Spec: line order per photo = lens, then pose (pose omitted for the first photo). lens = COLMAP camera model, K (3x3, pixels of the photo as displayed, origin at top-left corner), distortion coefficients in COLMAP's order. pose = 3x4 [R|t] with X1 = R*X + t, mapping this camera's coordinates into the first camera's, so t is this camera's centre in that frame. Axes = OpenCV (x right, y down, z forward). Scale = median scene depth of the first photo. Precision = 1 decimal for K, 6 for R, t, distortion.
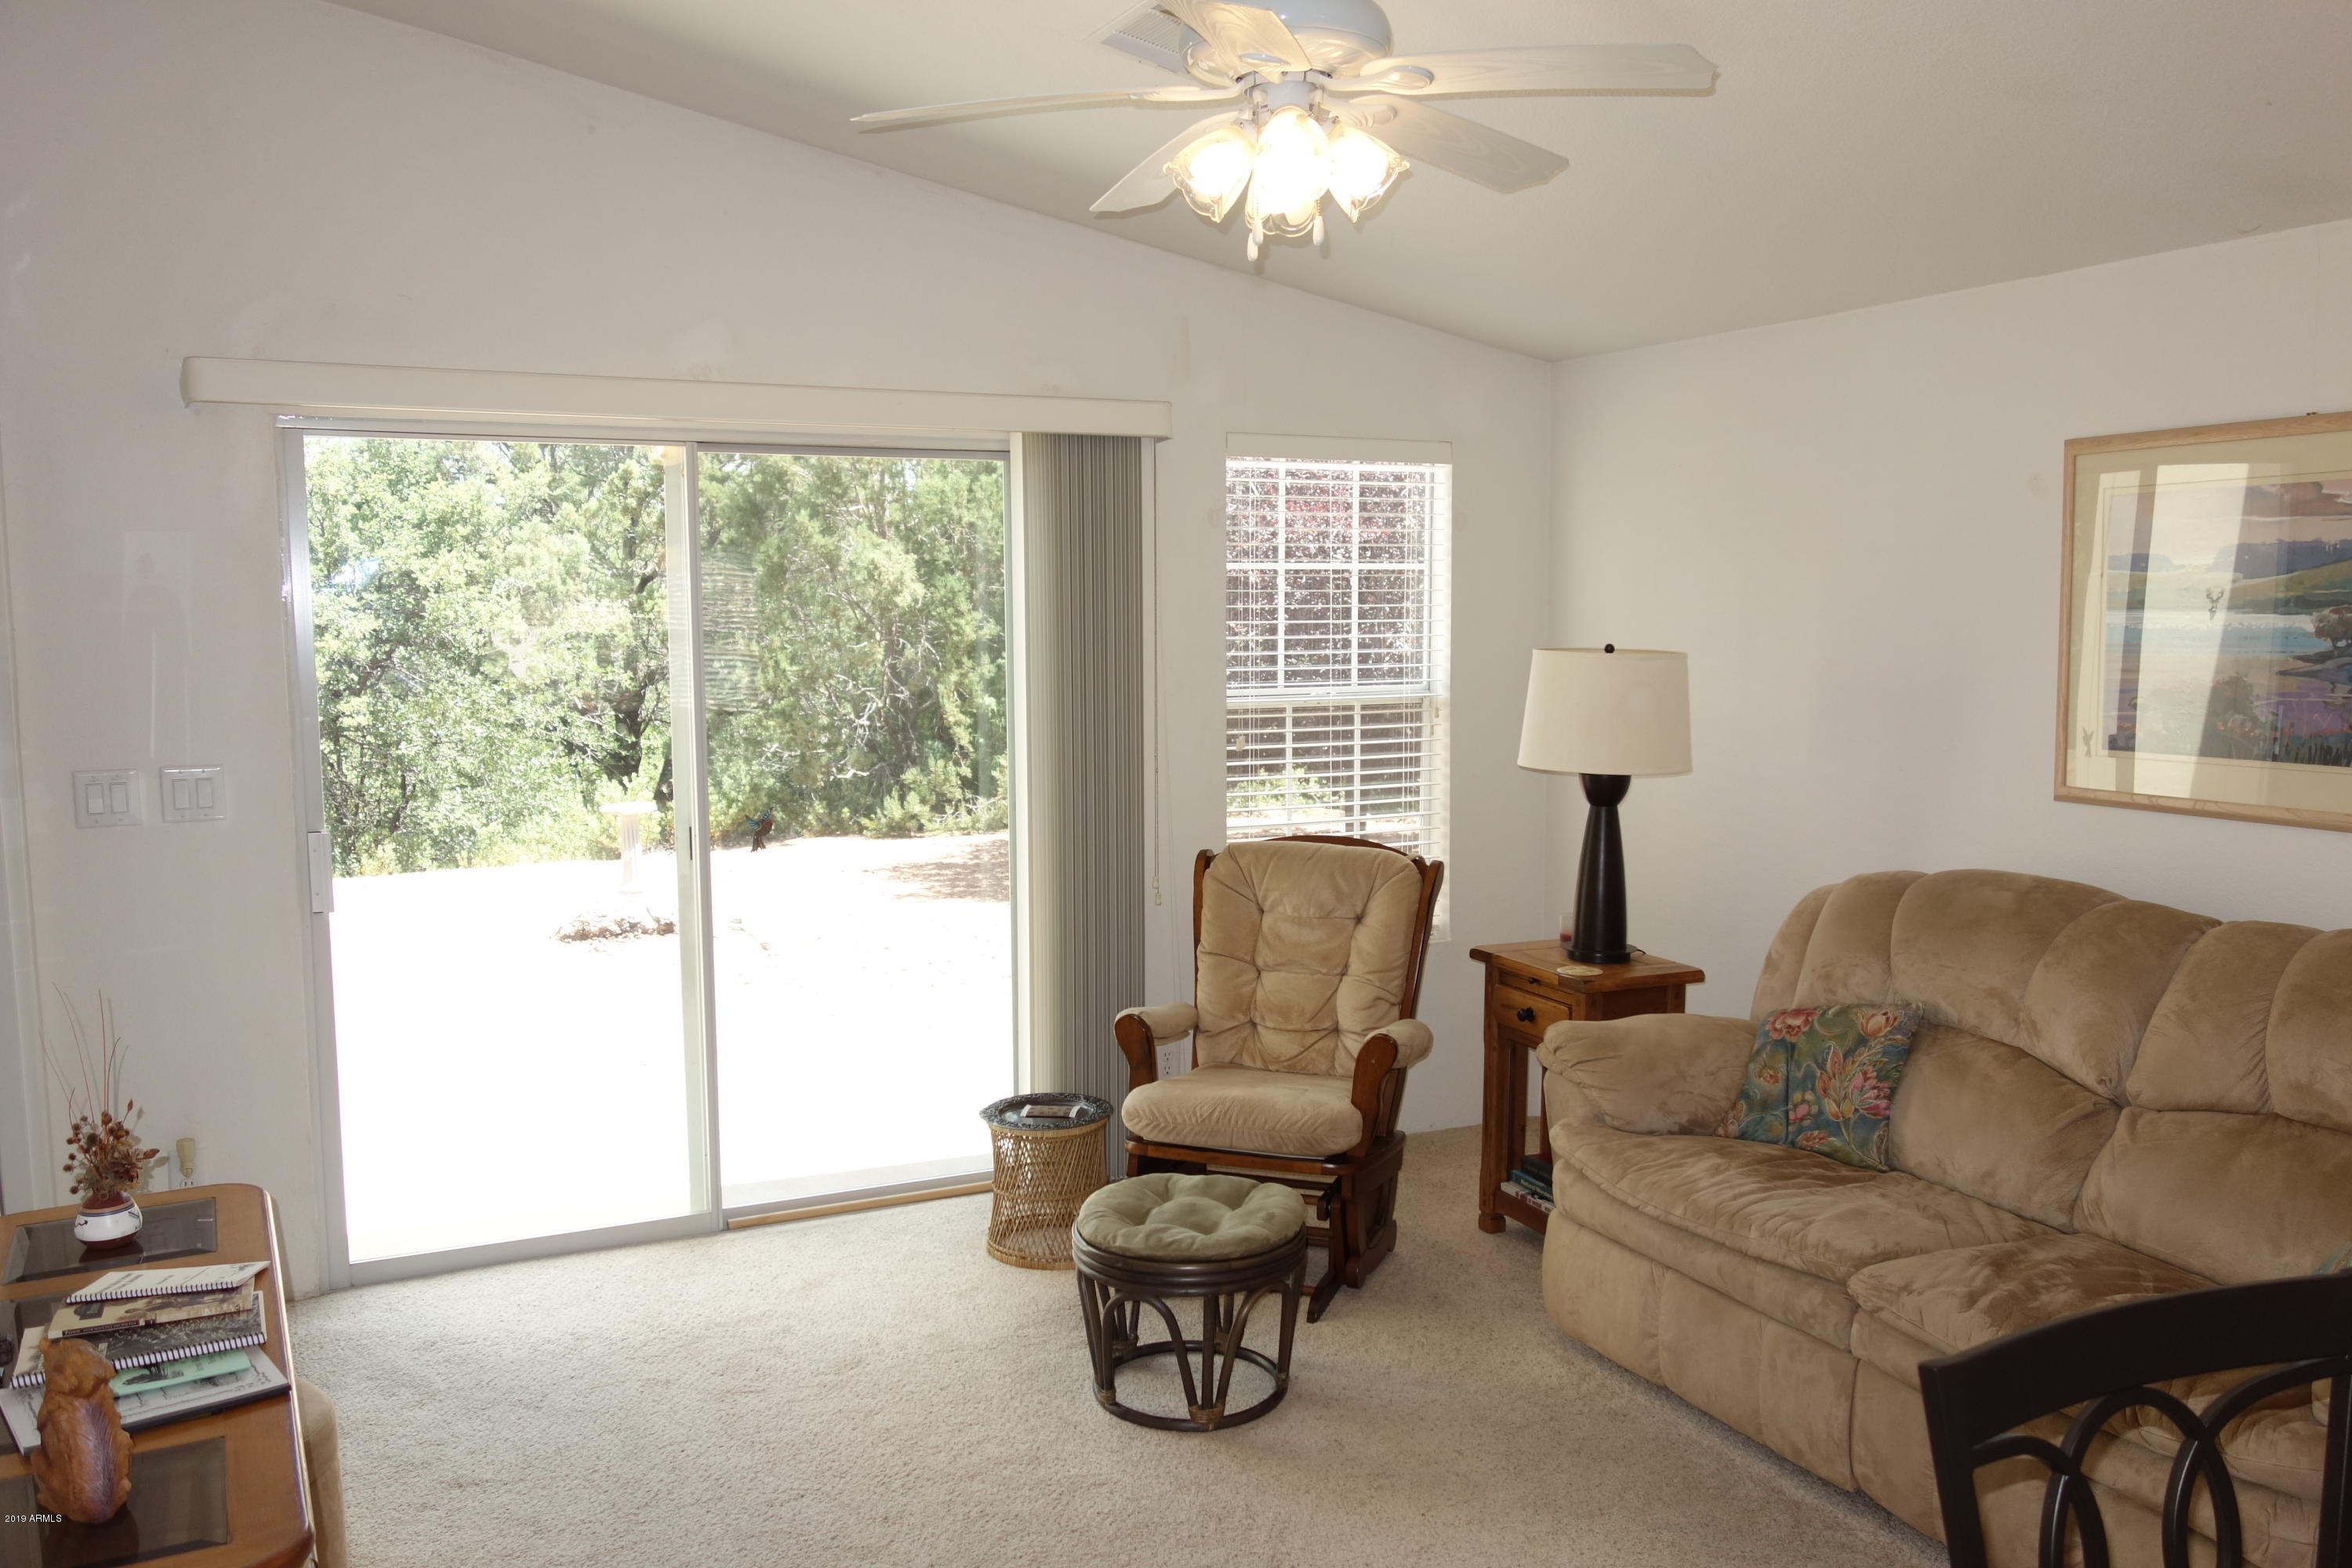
lens RADIAL K [[1865.1, 0, 1176.9], [0, 1865.1, 786.3], [0, 0, 1]] dist [-0.003045, -0.011788]
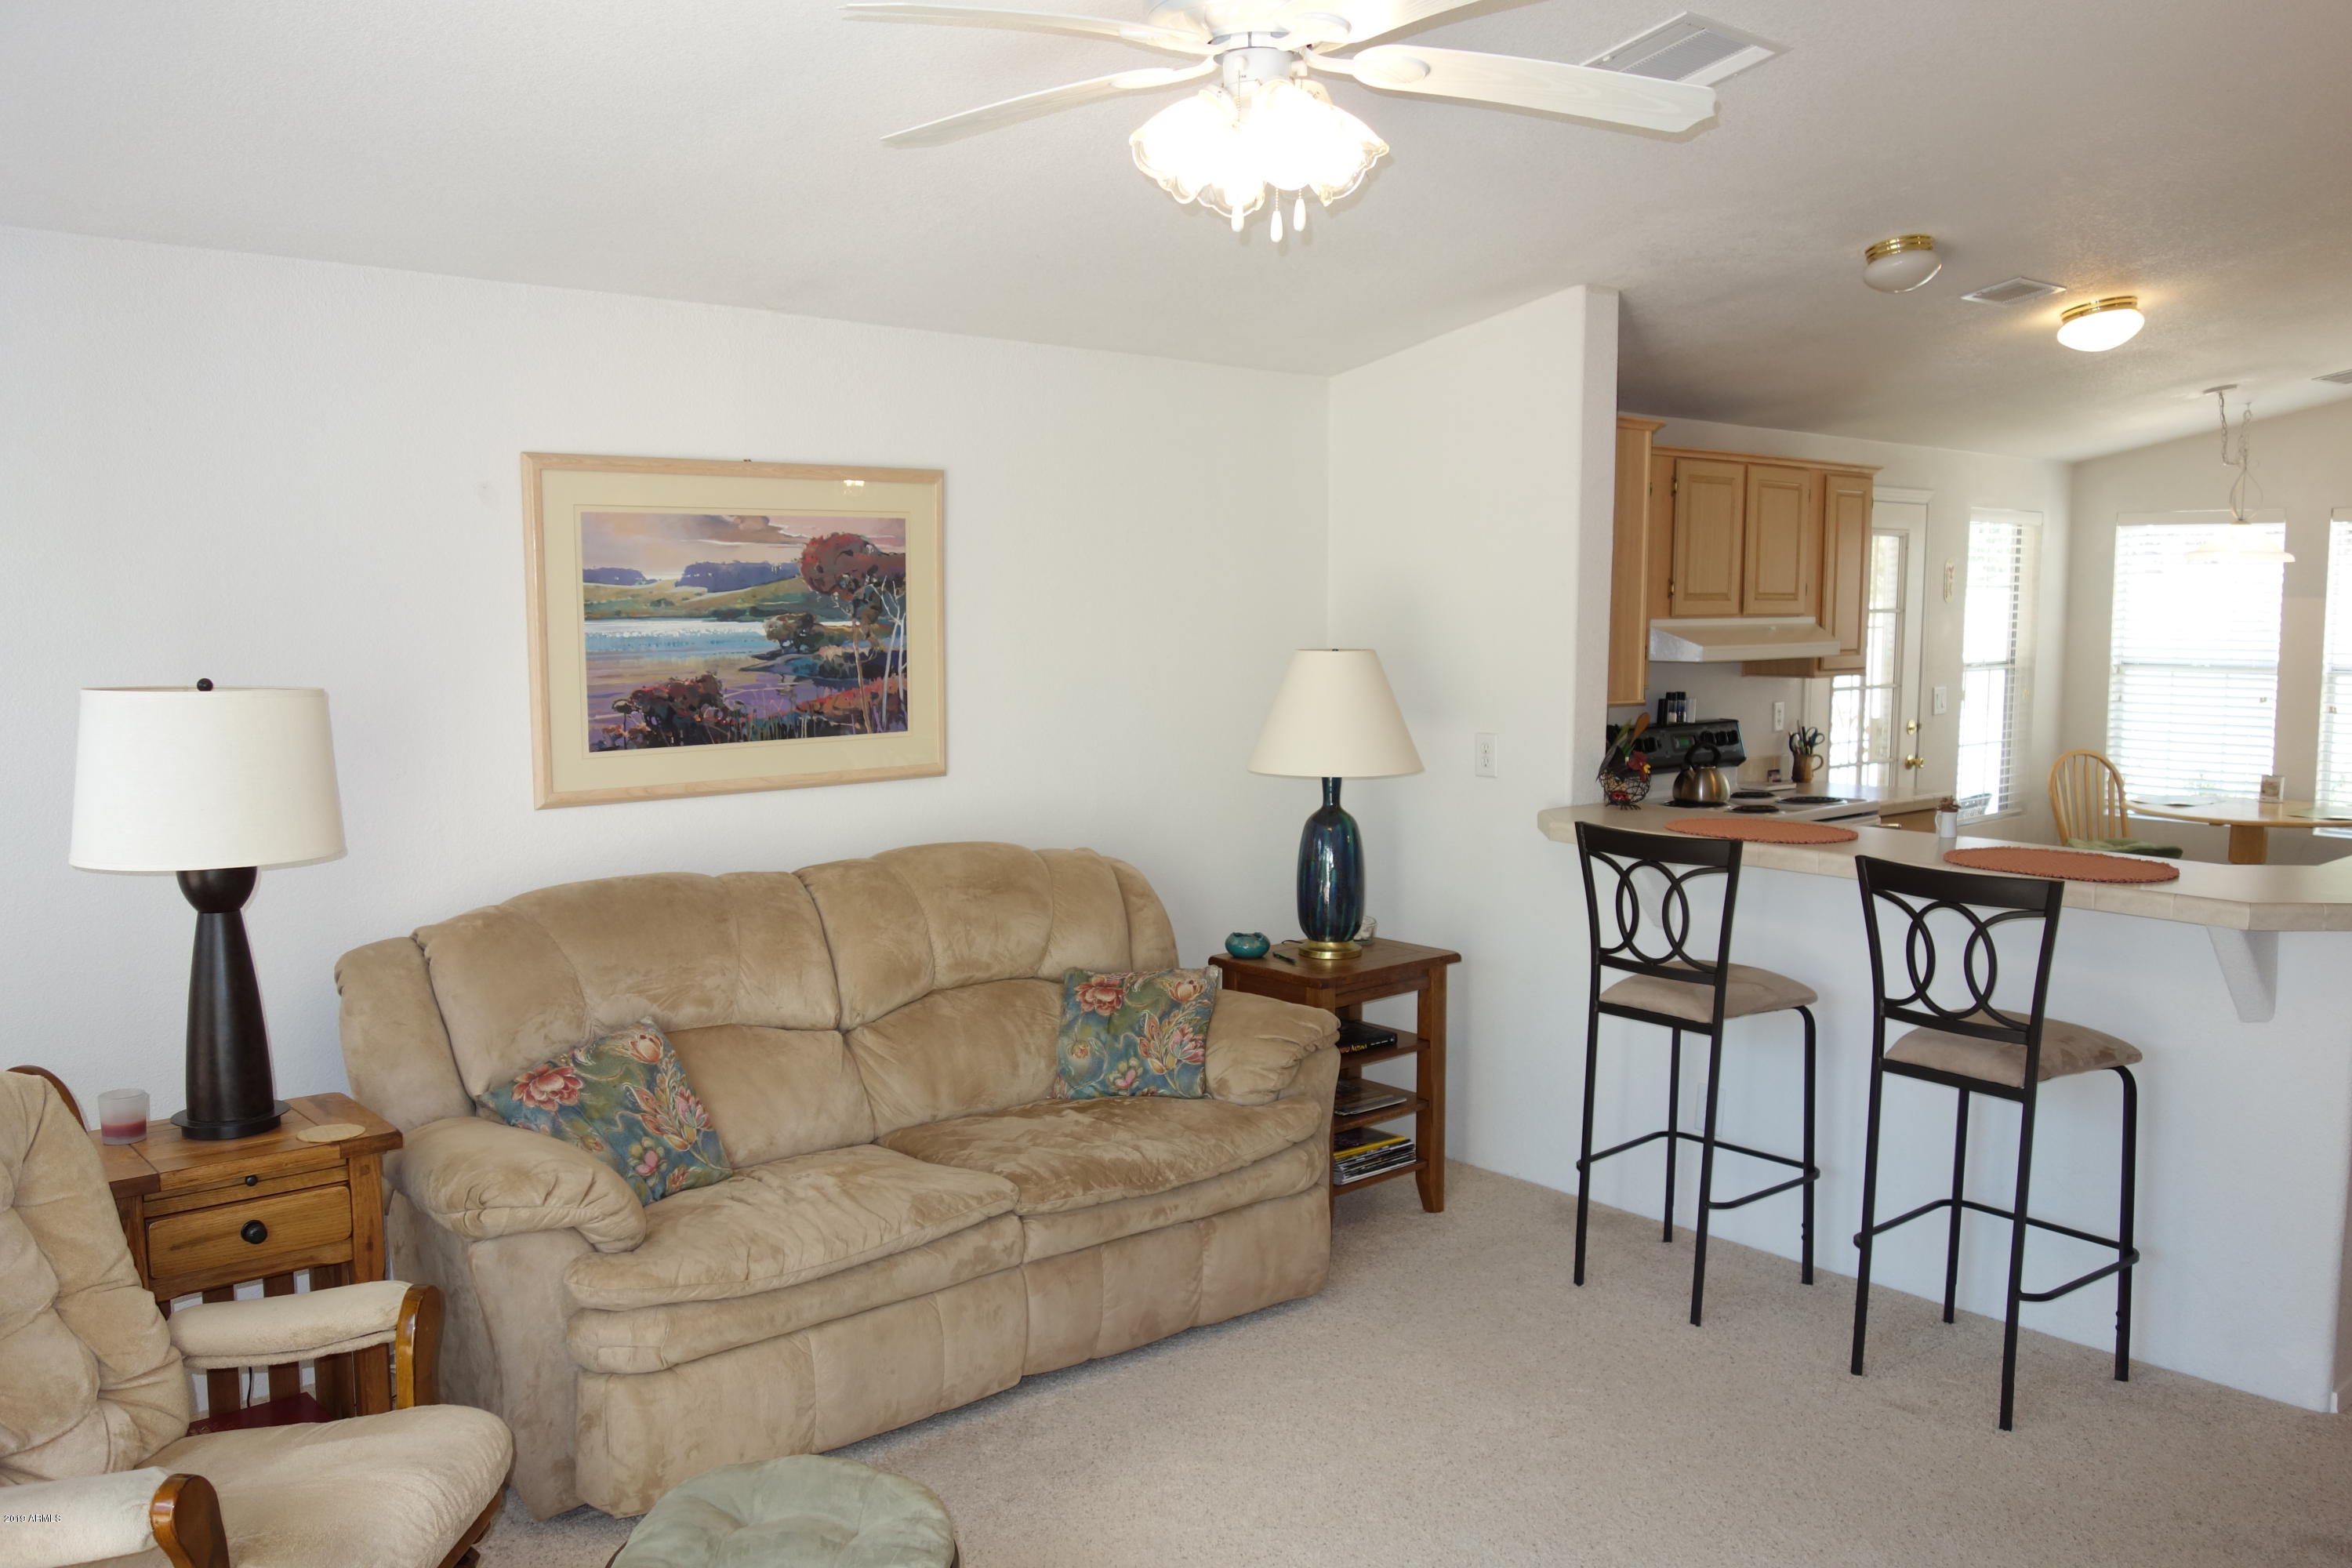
lens RADIAL K [[1865.1, 0, 1182.3], [0, 1865.1, 799.1], [0, 0, 1]] dist [-0.003045, -0.011788]
pose [[-0.277501, -0.106251, 0.954832, -0.678276], [0.096494, 0.985757, 0.137736, -0.119103], [-0.955867, 0.130358, -0.263296, 1.065351]]
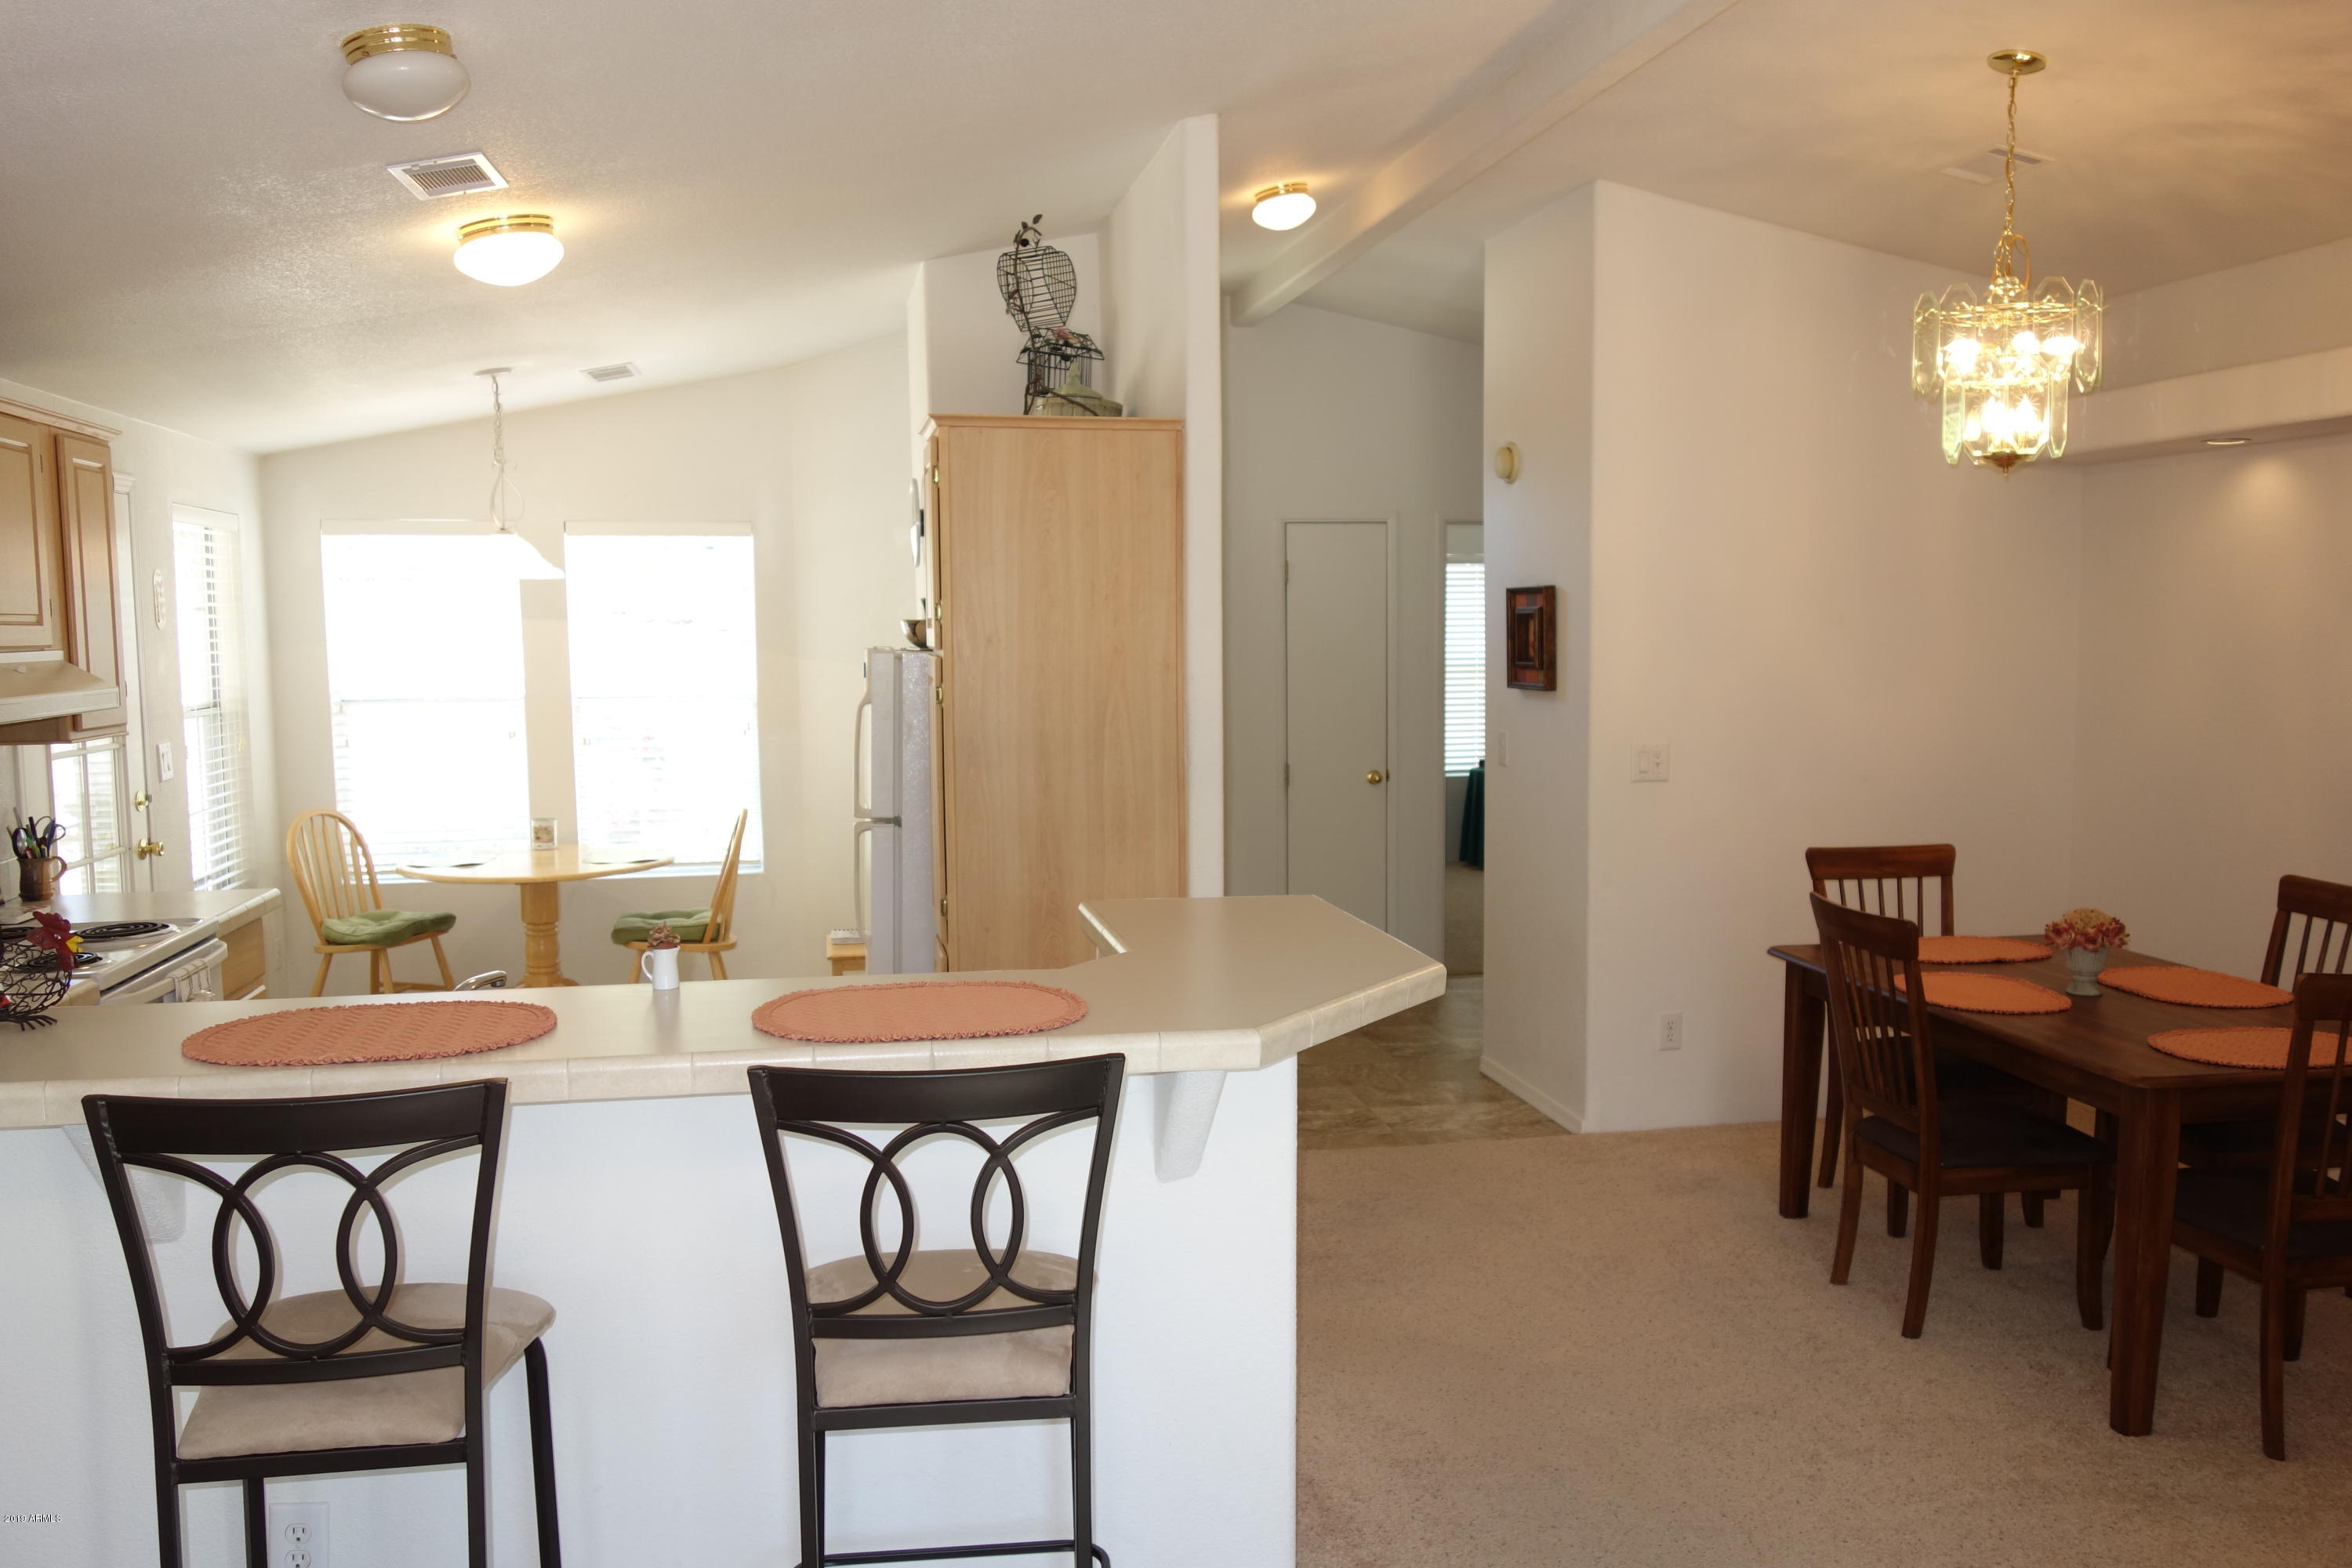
lens RADIAL K [[1865.1, 0, 1170.8], [0, 1865.1, 794.5], [0, 0, 1]] dist [-0.003045, -0.011788]
pose [[-0.966056, -0.017146, 0.257762, -0.044075], [0.033581, 0.980993, 0.191113, -0.095825], [-0.256139, 0.193282, -0.947119, 0.925718]]
